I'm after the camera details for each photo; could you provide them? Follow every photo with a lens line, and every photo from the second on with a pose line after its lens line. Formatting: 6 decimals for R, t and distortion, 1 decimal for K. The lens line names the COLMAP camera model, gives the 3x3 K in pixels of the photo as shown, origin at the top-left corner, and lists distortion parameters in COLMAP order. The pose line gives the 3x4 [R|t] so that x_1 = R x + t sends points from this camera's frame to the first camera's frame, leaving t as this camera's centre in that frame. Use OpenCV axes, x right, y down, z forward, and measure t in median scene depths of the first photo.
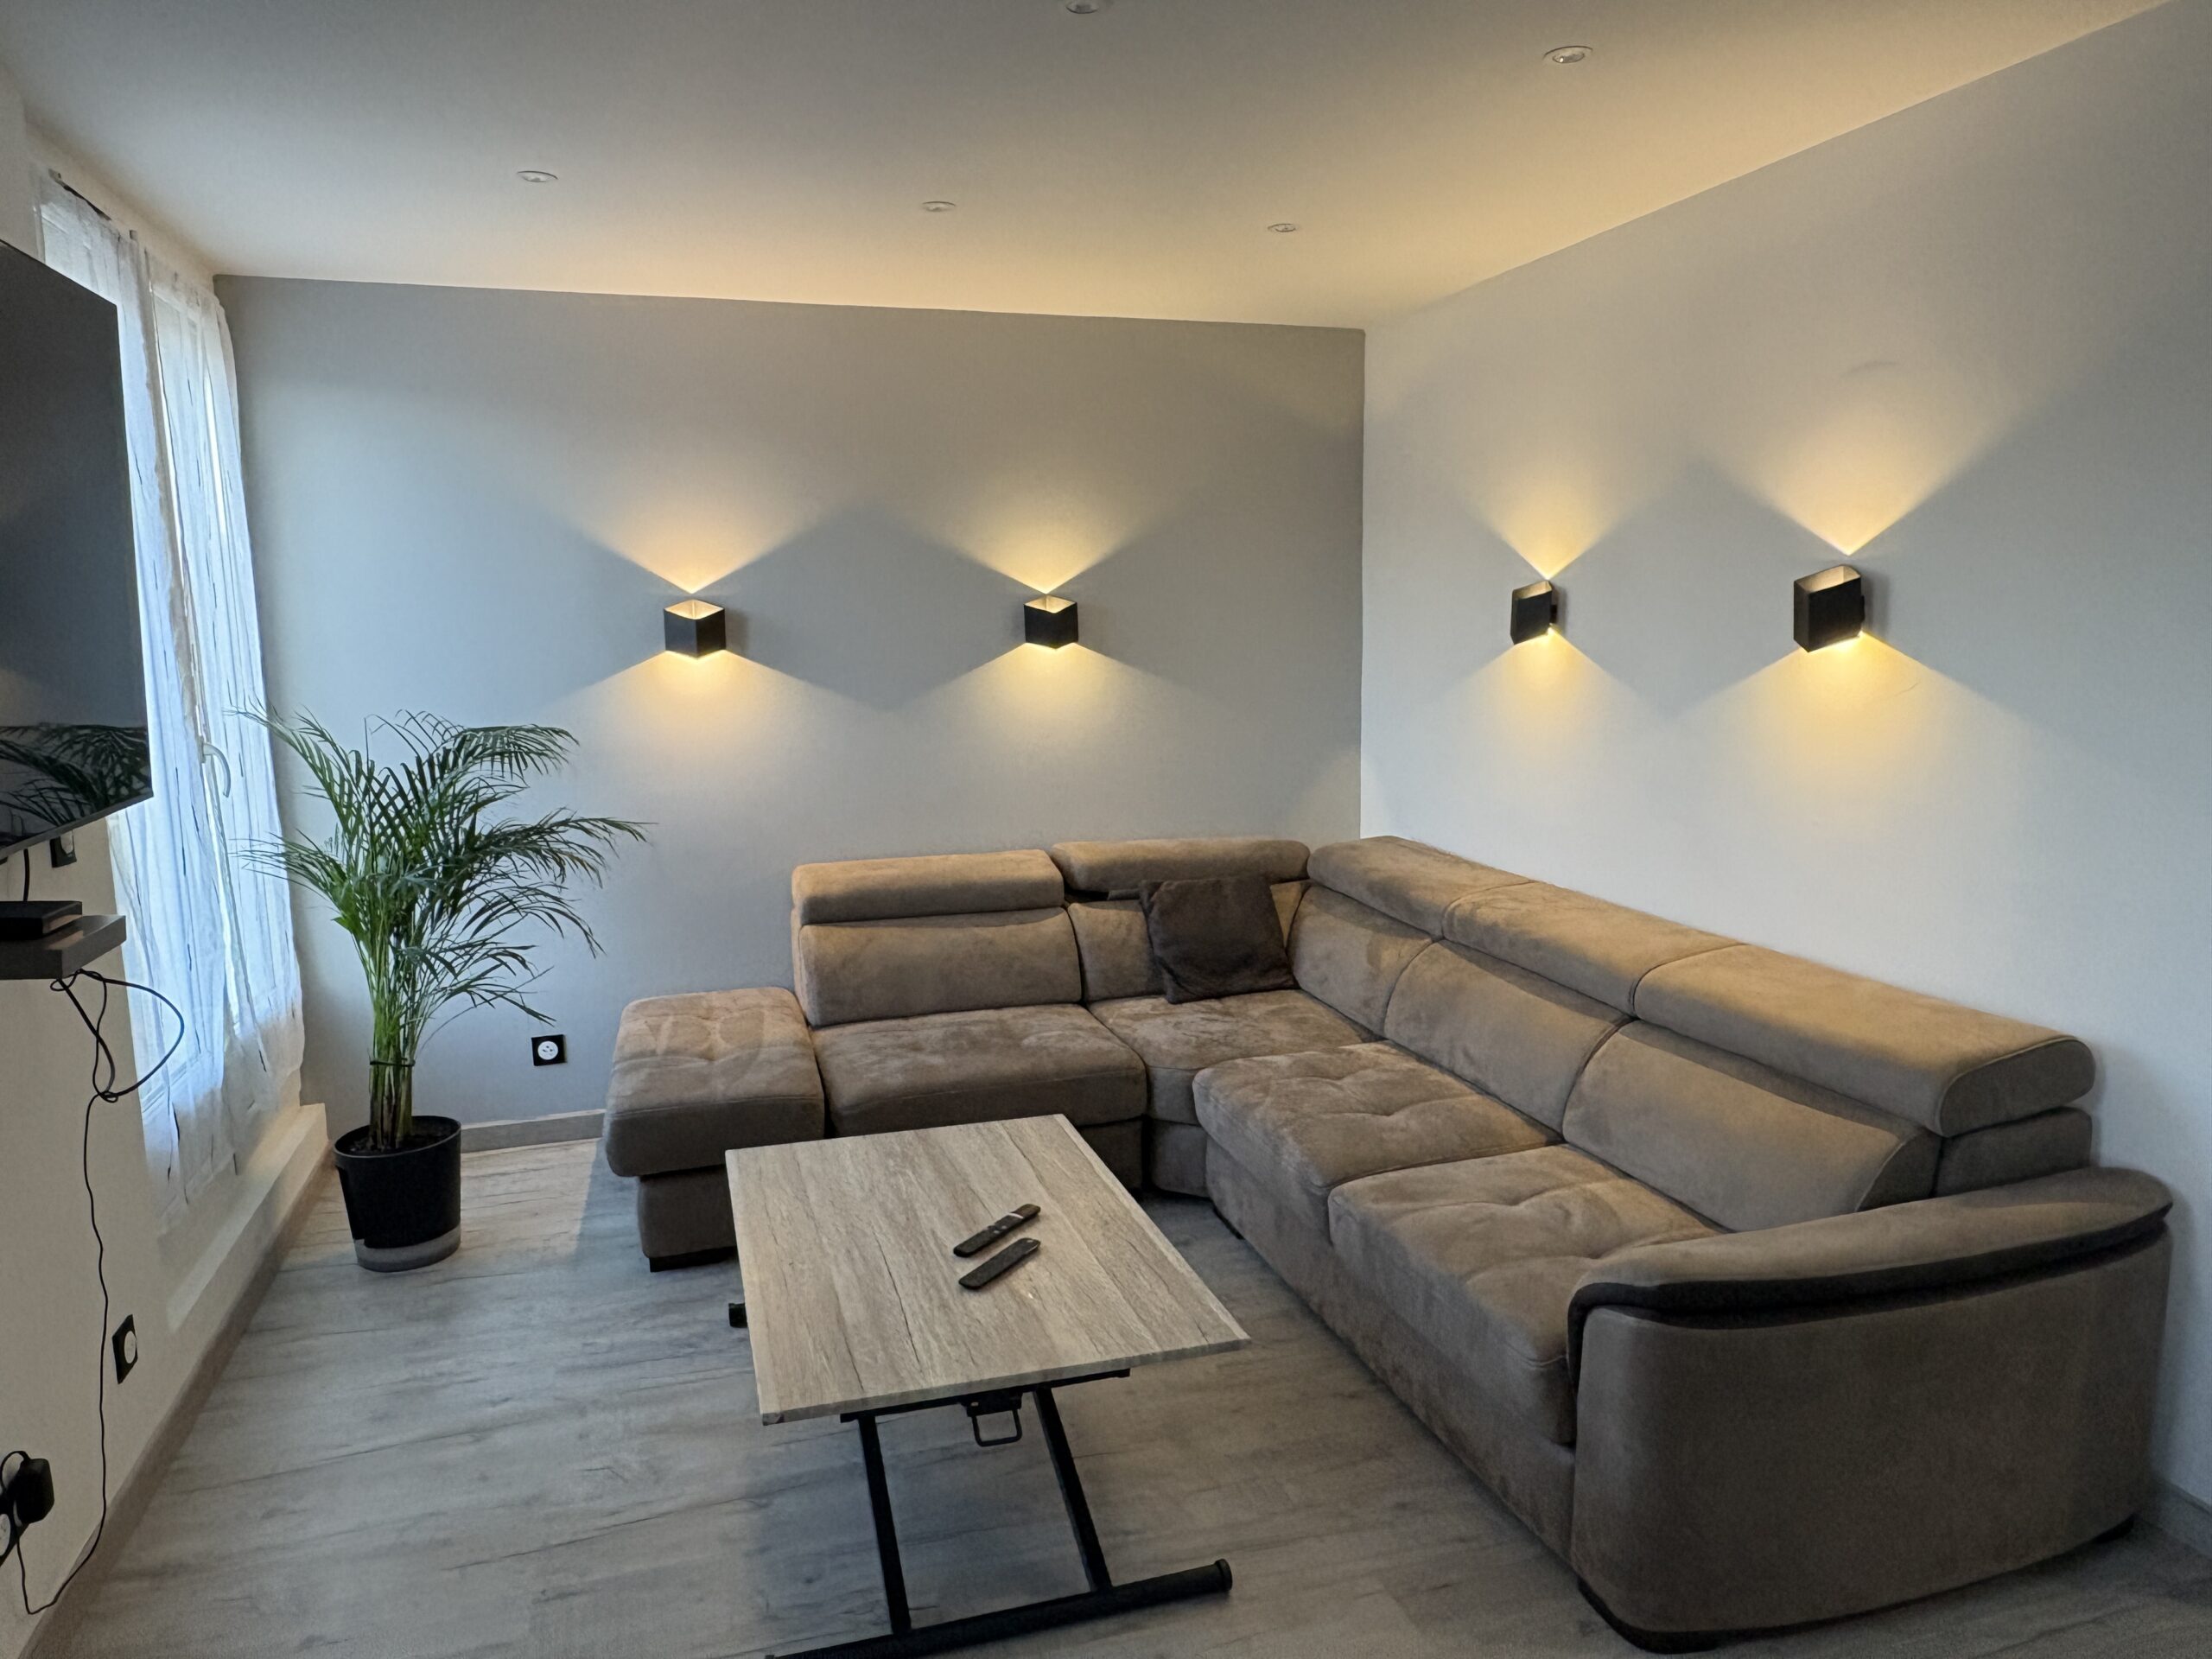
lens RADIAL K [[1464.2, 0, 1112.5], [0, 1464.2, 834.1], [0, 0, 1]] dist [0.004585, -0.001195]
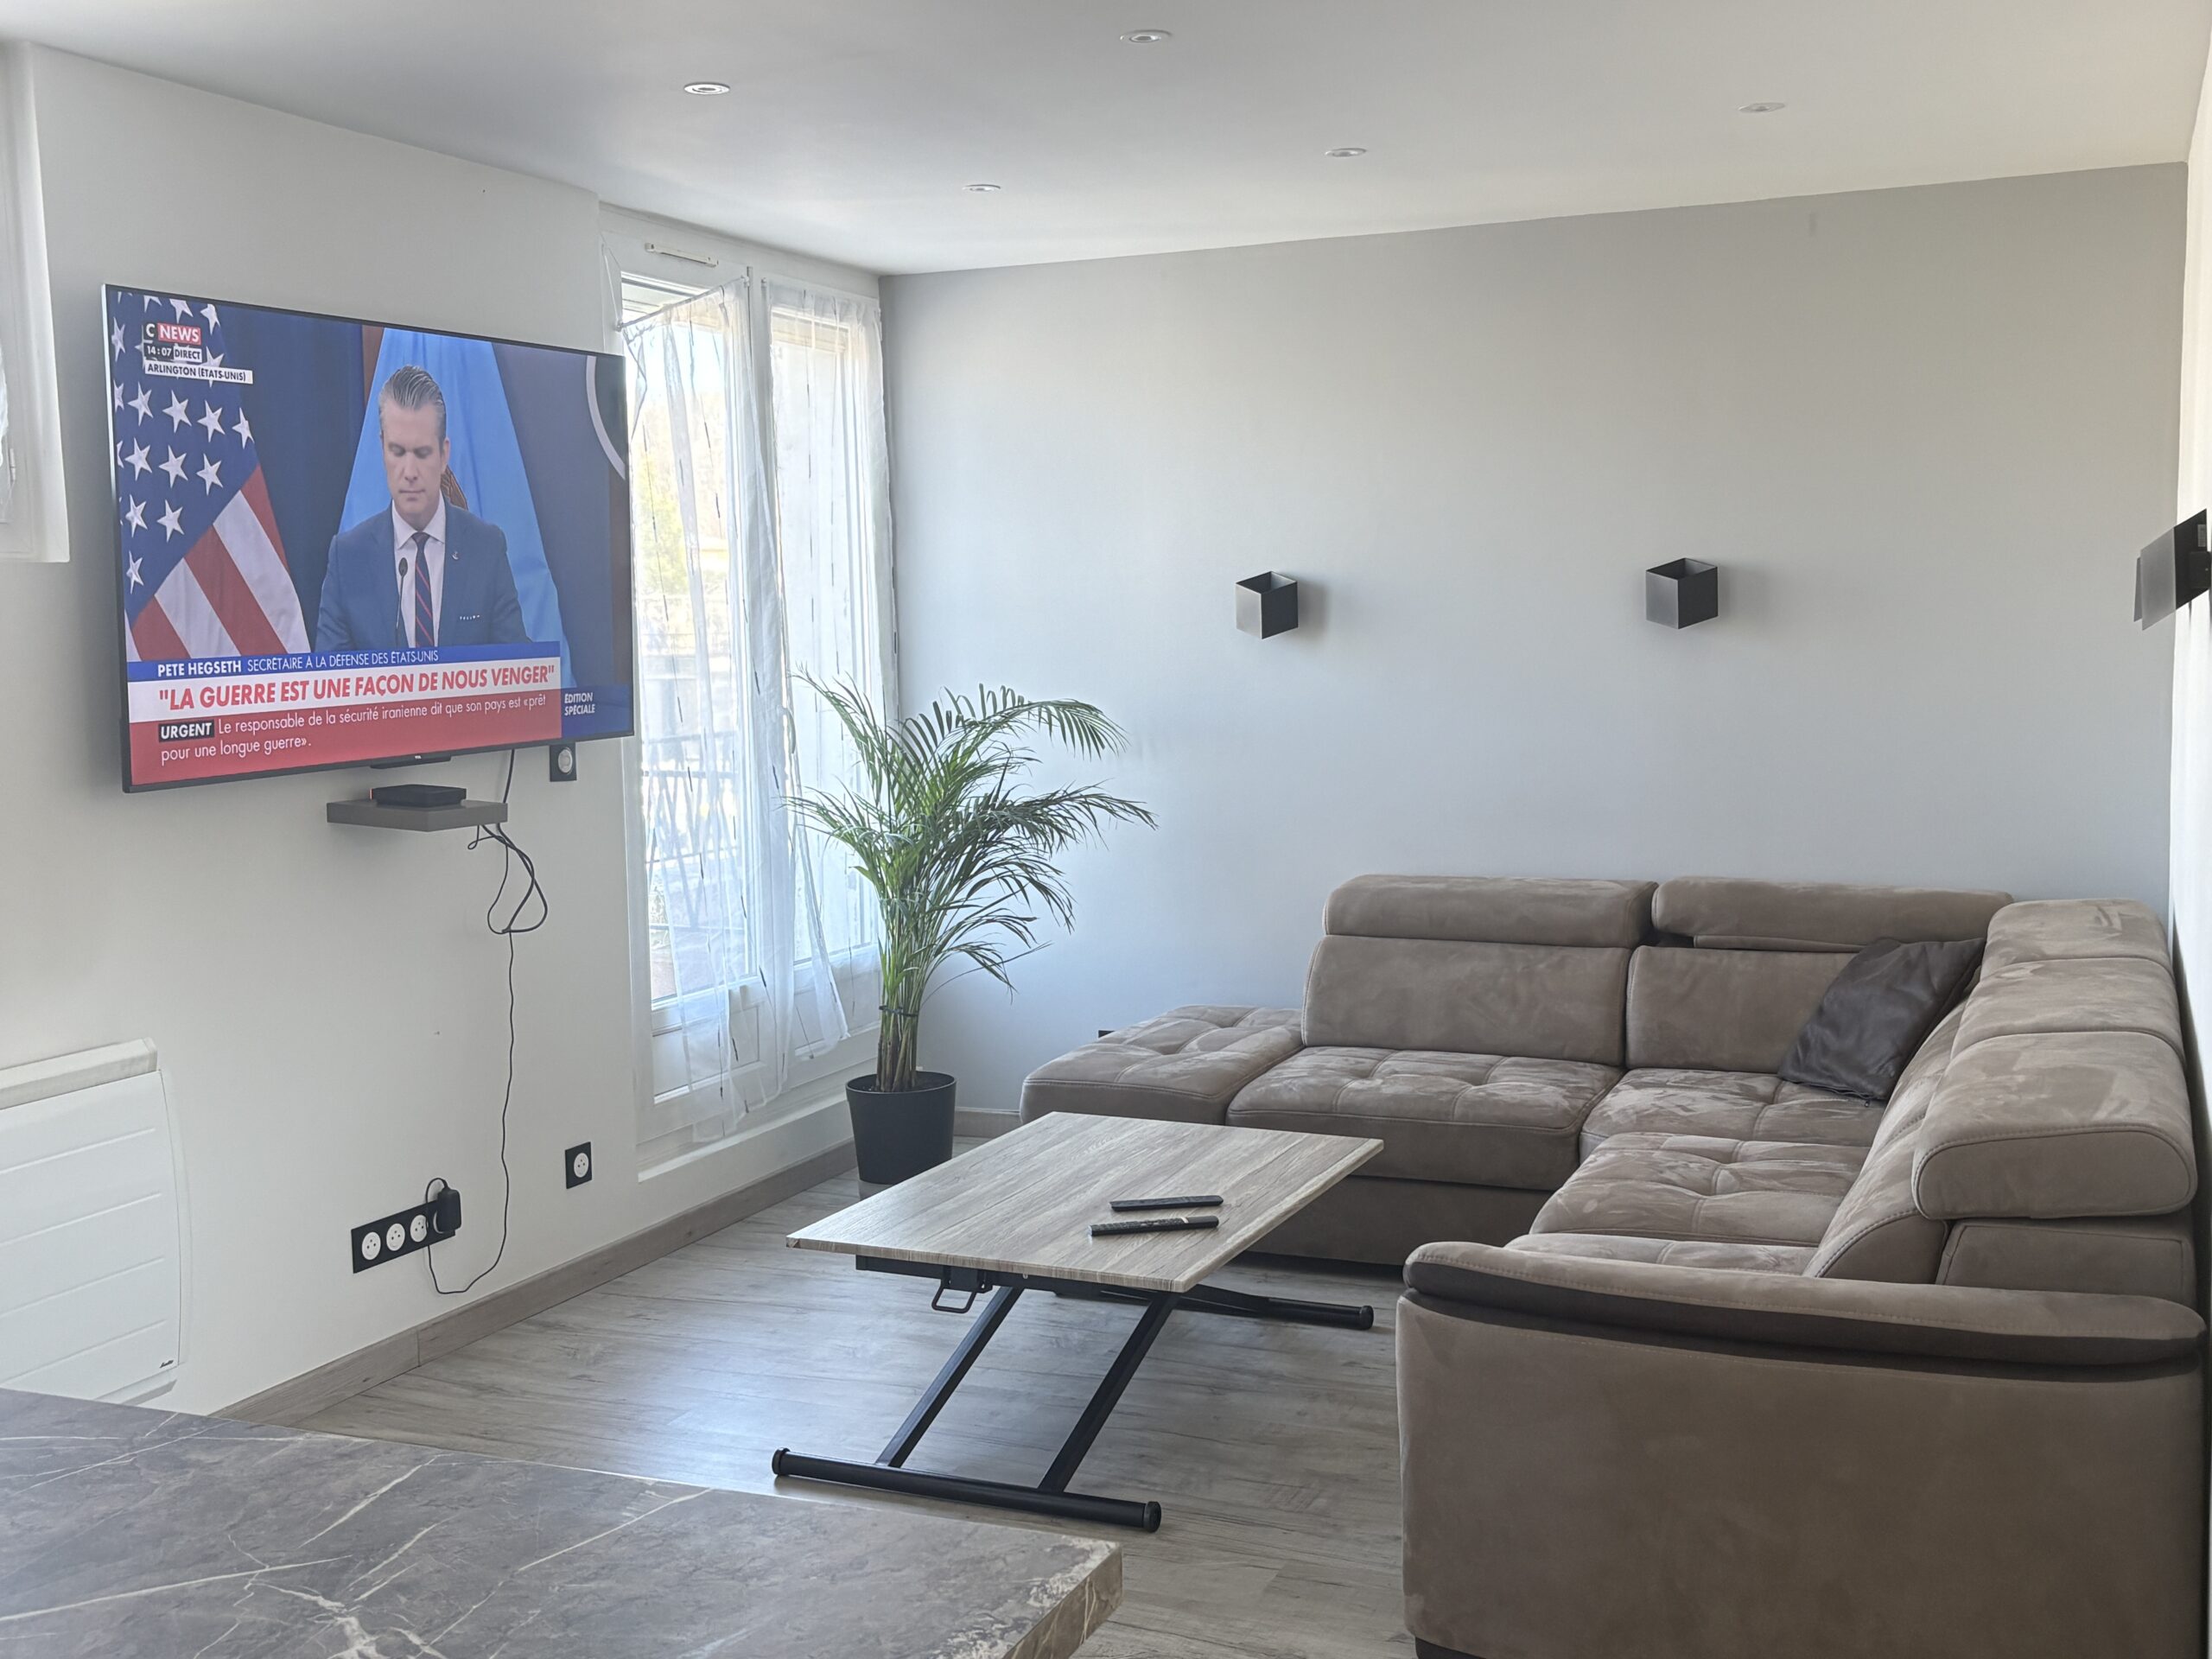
lens RADIAL K [[2333.0, 0, 1105.5], [0, 2333.0, 831.2], [0, 0, 1]] dist [0.016556, 0.000000]
pose [[0.758802, 0.054430, -0.649043, 0.698941], [-0.087367, 0.996002, -0.018614, 0.042209], [0.645435, 0.070830, 0.760524, -0.192381]]
